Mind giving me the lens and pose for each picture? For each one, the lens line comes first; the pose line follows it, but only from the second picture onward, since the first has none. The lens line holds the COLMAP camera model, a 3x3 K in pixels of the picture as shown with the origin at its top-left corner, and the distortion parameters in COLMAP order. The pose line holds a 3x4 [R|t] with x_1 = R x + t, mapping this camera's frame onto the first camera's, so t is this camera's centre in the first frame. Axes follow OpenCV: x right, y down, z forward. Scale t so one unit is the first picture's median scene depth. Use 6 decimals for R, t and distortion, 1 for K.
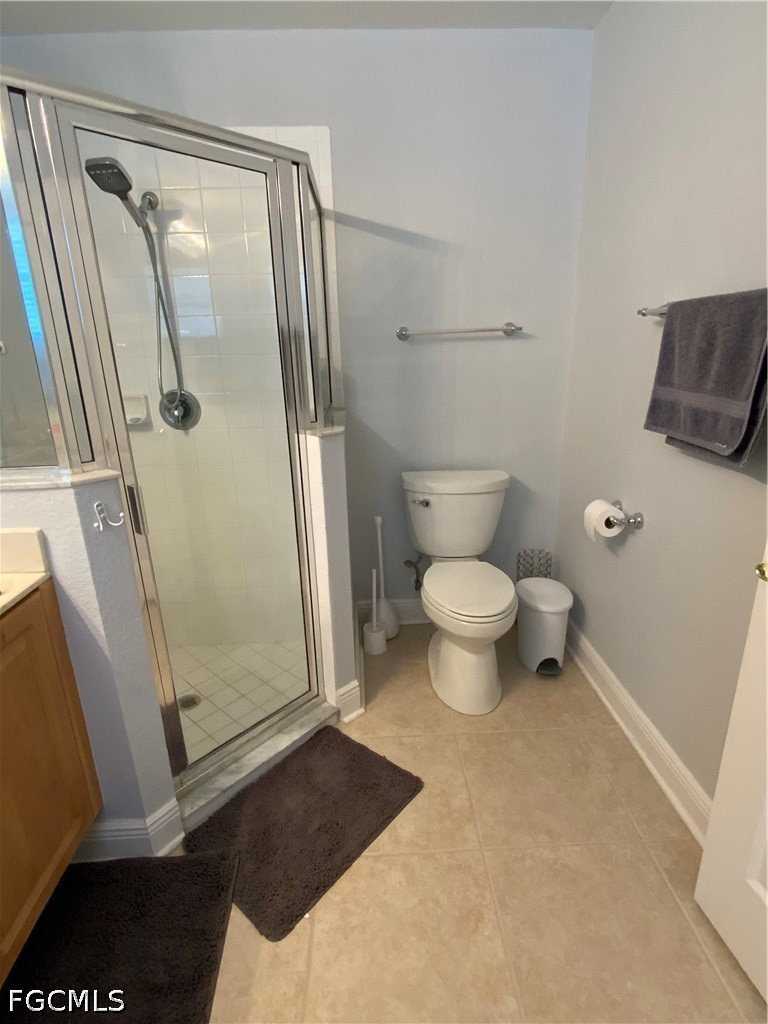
lens RADIAL K [[467.5, 0, 386.8], [0, 467.5, 508.6], [0, 0, 1]] dist [-0.000061, -0.000116]
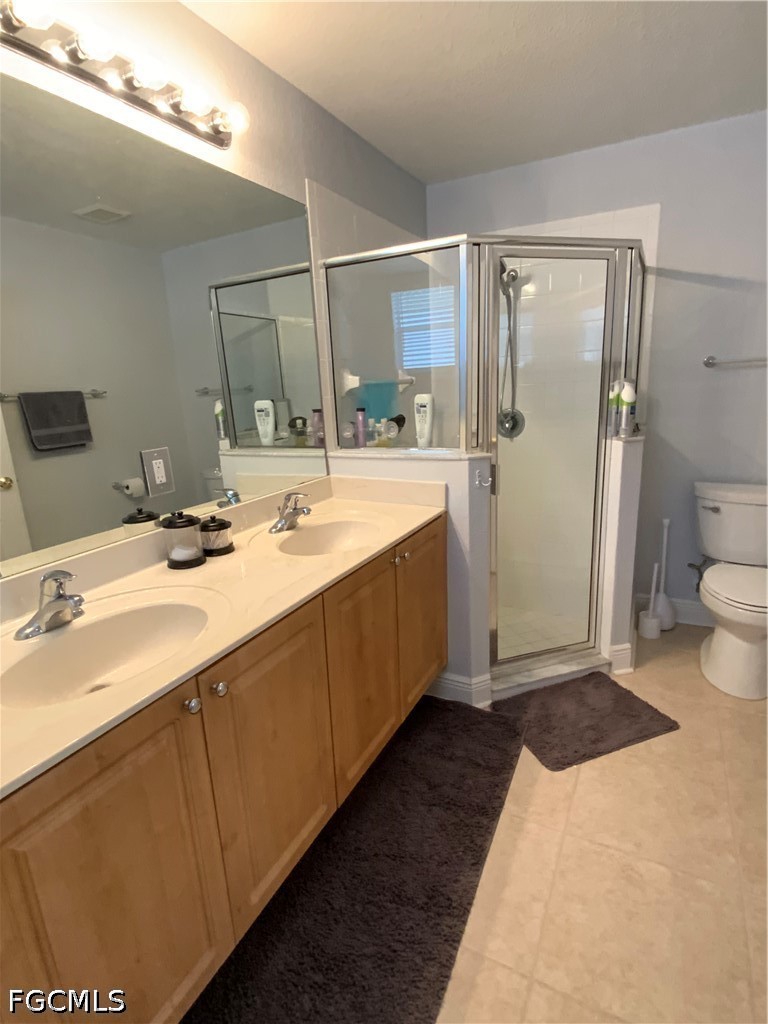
lens RADIAL K [[538.4, 0, 385.9], [0, 538.4, 517.5], [0, 0, 1]] dist [-0.001980, -0.000826]
pose [[0.865550, 0.107316, -0.489189, 0.039086], [-0.141351, 0.989408, -0.033049, 0.189171], [0.480461, 0.097753, 0.871551, -0.586103]]
